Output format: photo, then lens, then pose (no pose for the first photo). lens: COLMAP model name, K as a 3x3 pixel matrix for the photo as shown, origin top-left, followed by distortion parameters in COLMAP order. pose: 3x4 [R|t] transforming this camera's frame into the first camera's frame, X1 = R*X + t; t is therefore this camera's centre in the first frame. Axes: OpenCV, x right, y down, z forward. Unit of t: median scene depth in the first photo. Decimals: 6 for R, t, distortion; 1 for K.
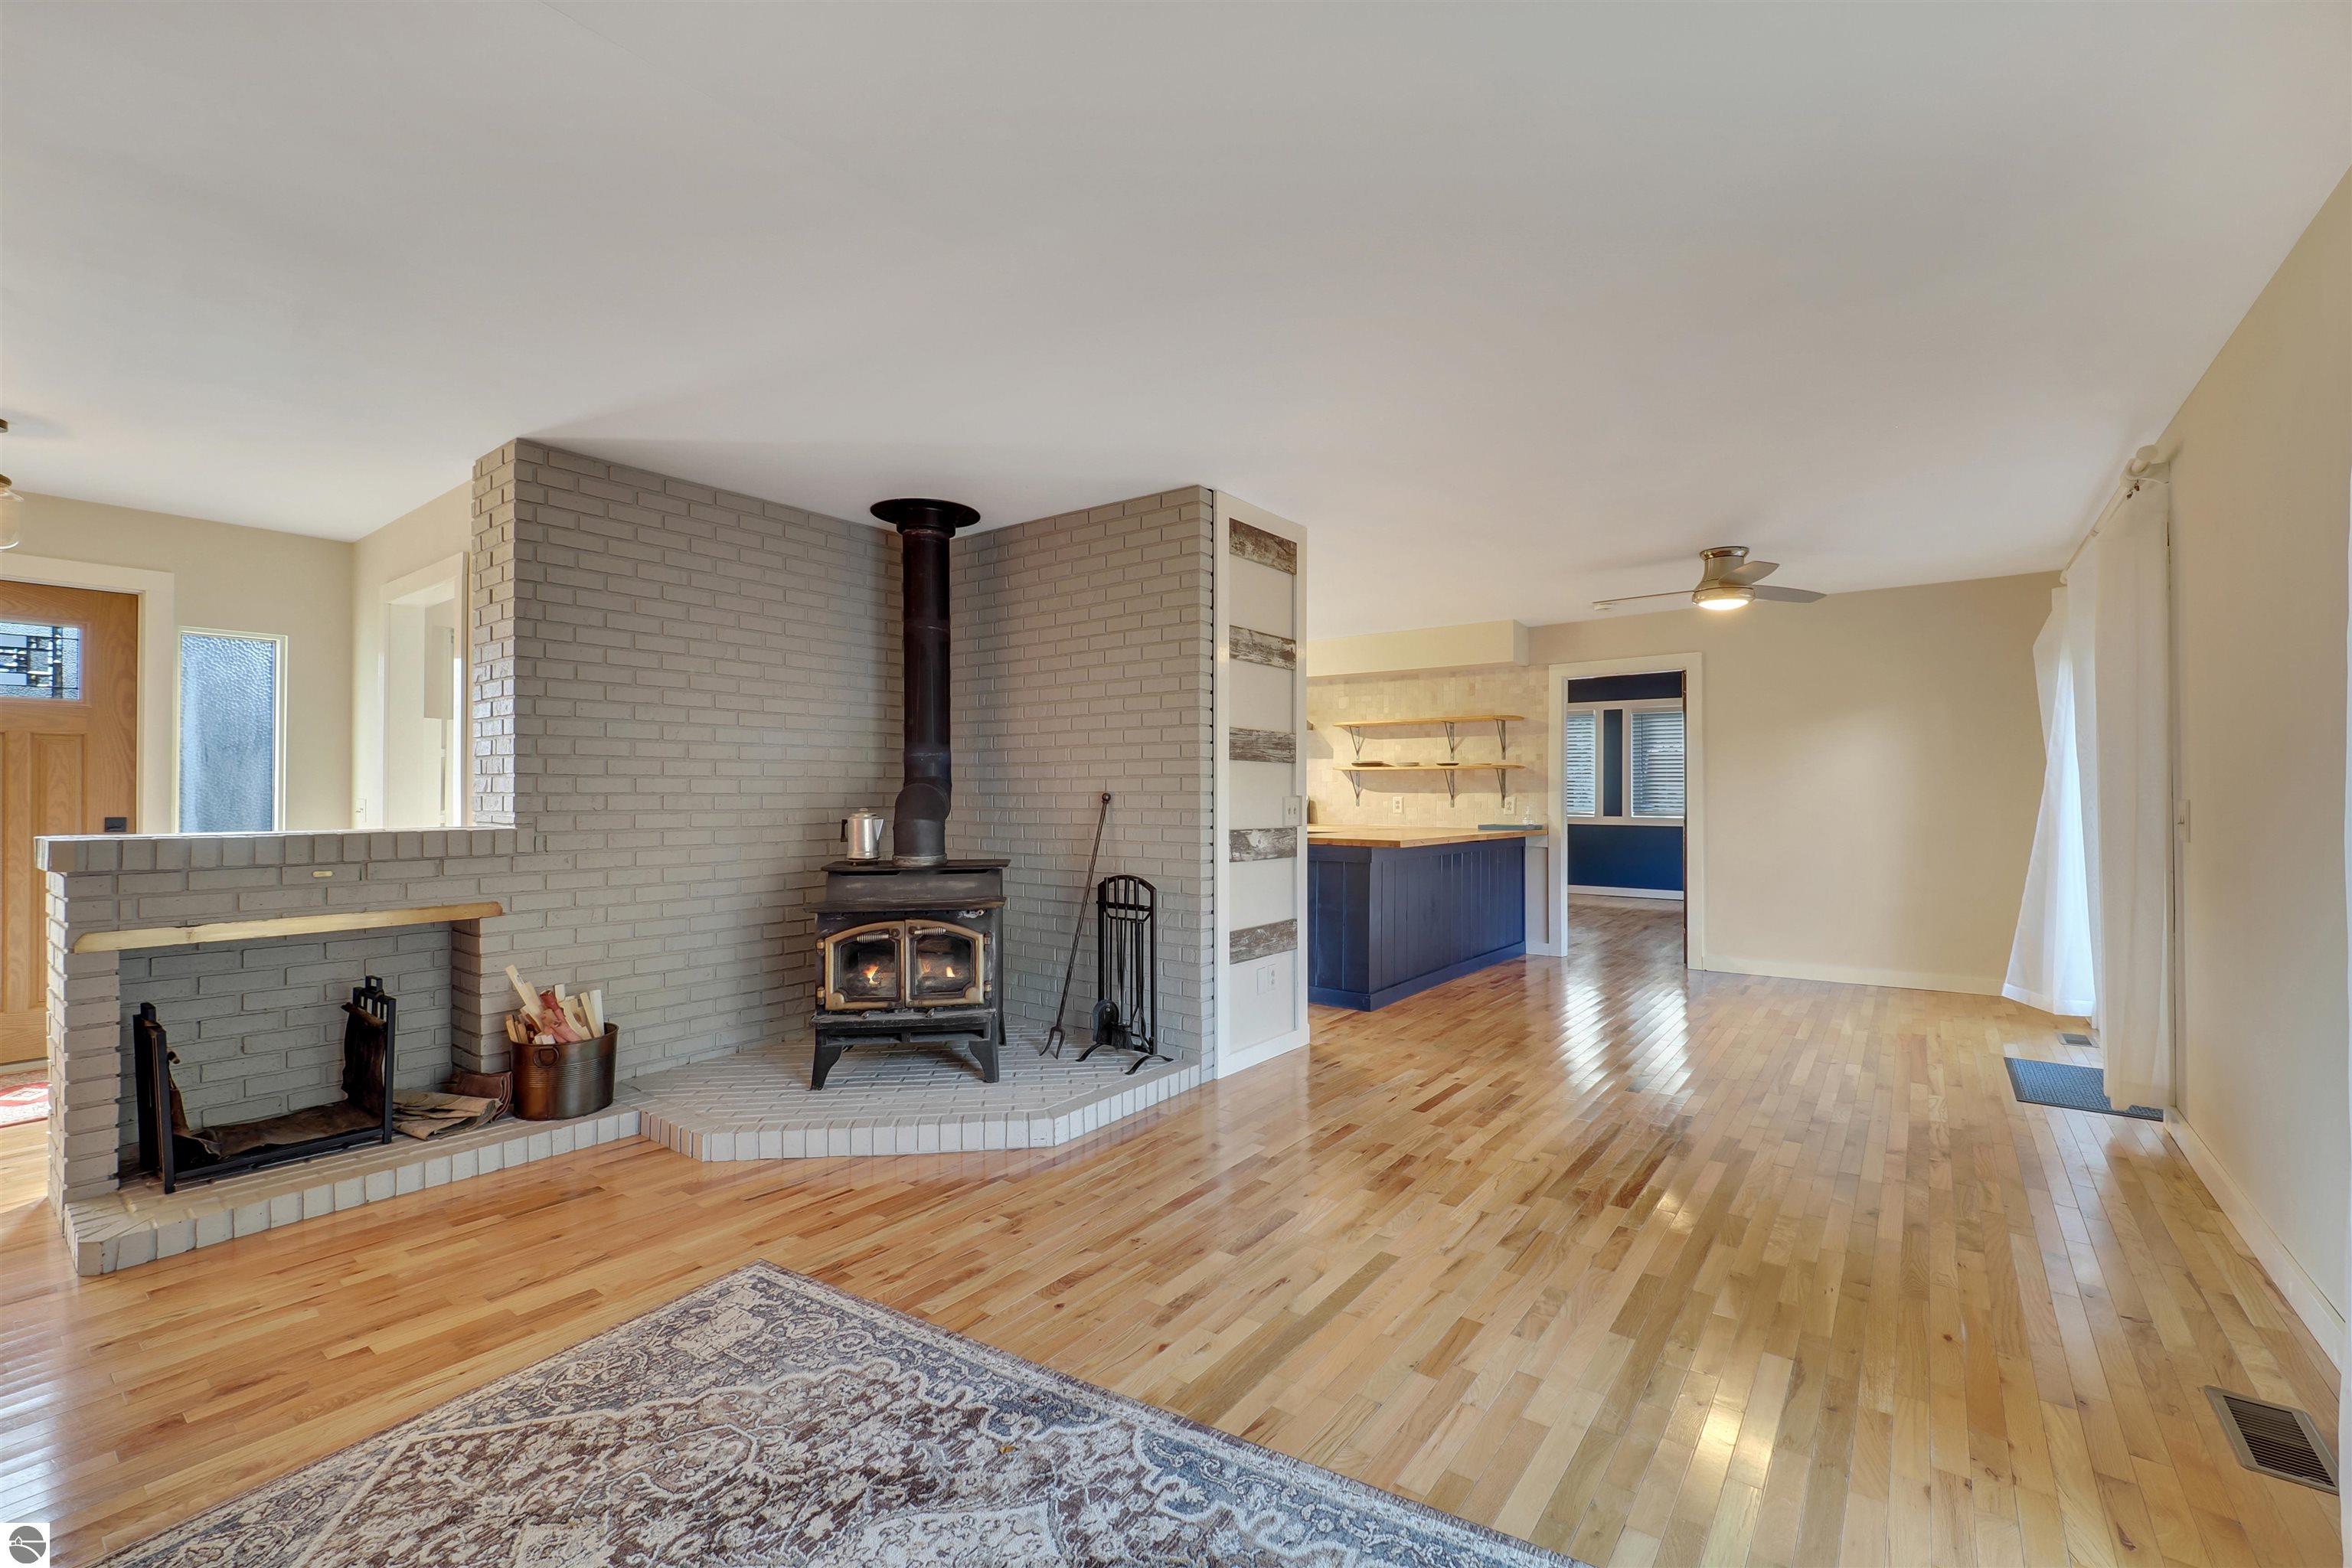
lens RADIAL K [[999.4, 0, 1134.6], [0, 999.4, 775.0], [0, 0, 1]] dist [-0.009114, 0.000611]
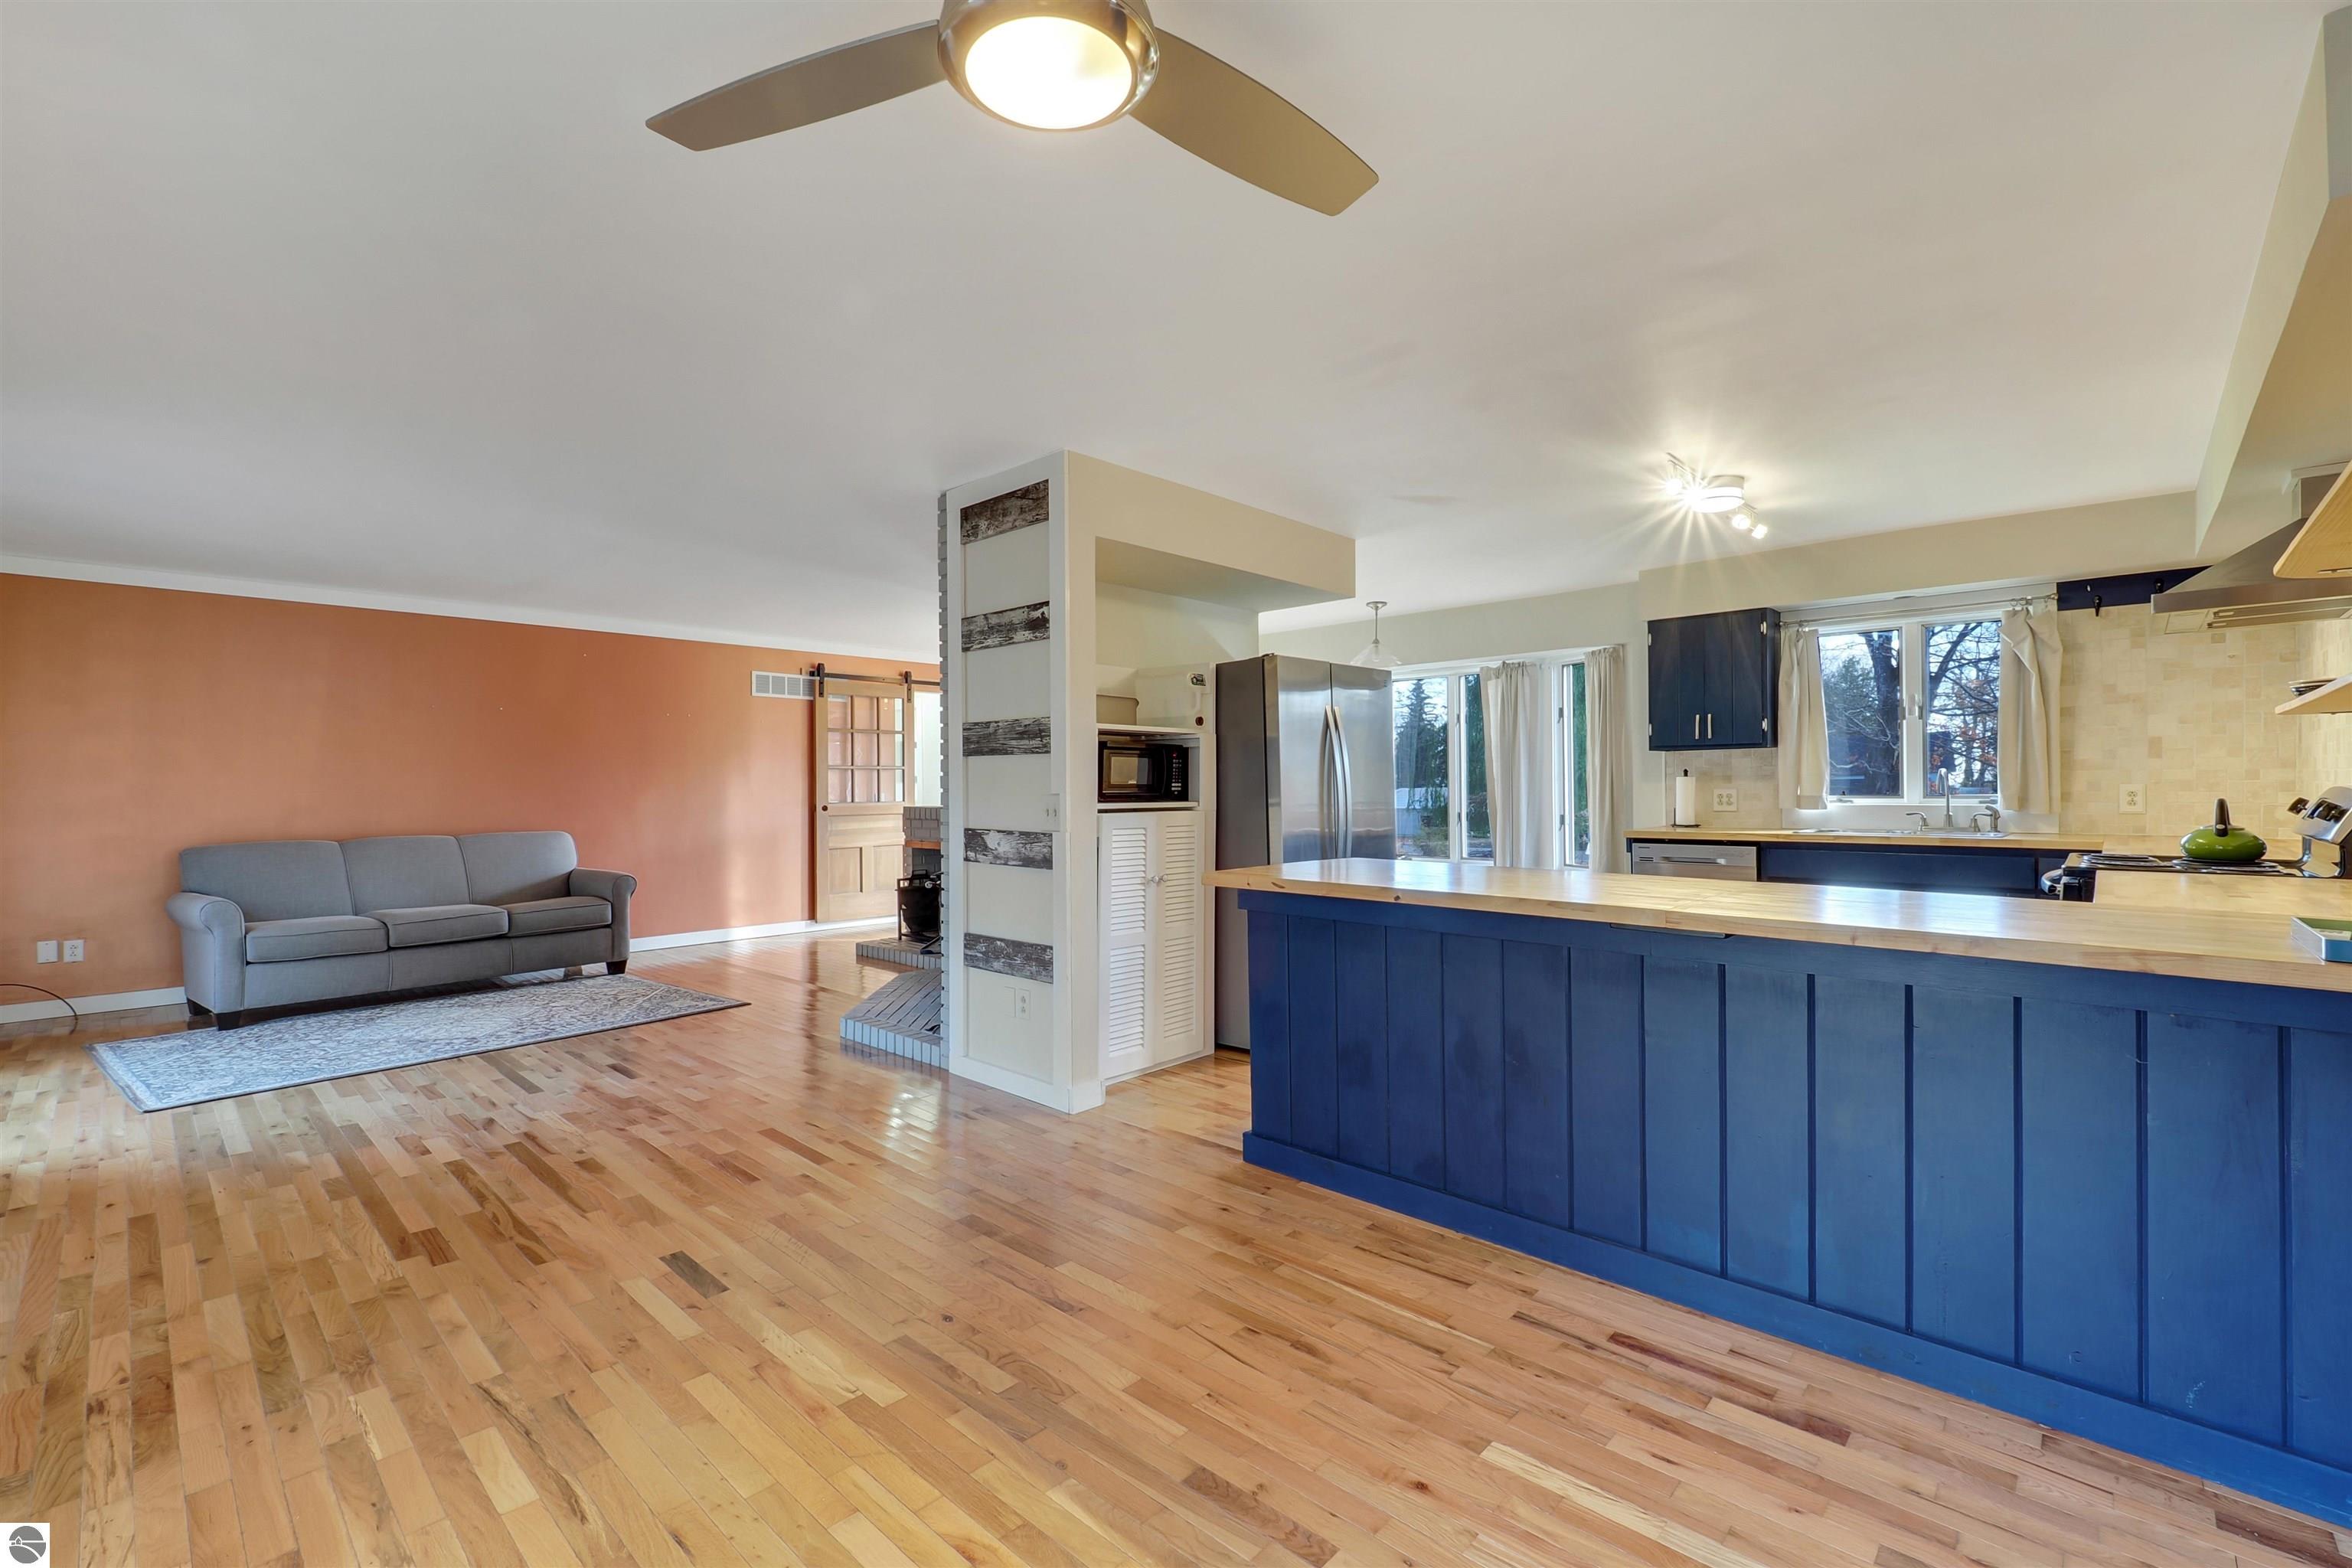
lens RADIAL K [[999.4, 0, 1241.7], [0, 999.4, 773.9], [0, 0, 1]] dist [-0.009114, 0.000611]
pose [[-0.048162, -0.012734, -0.998758, 1.105599], [0.021193, 0.999681, -0.013768, 0.022207], [0.998615, -0.021829, -0.047877, 1.377553]]
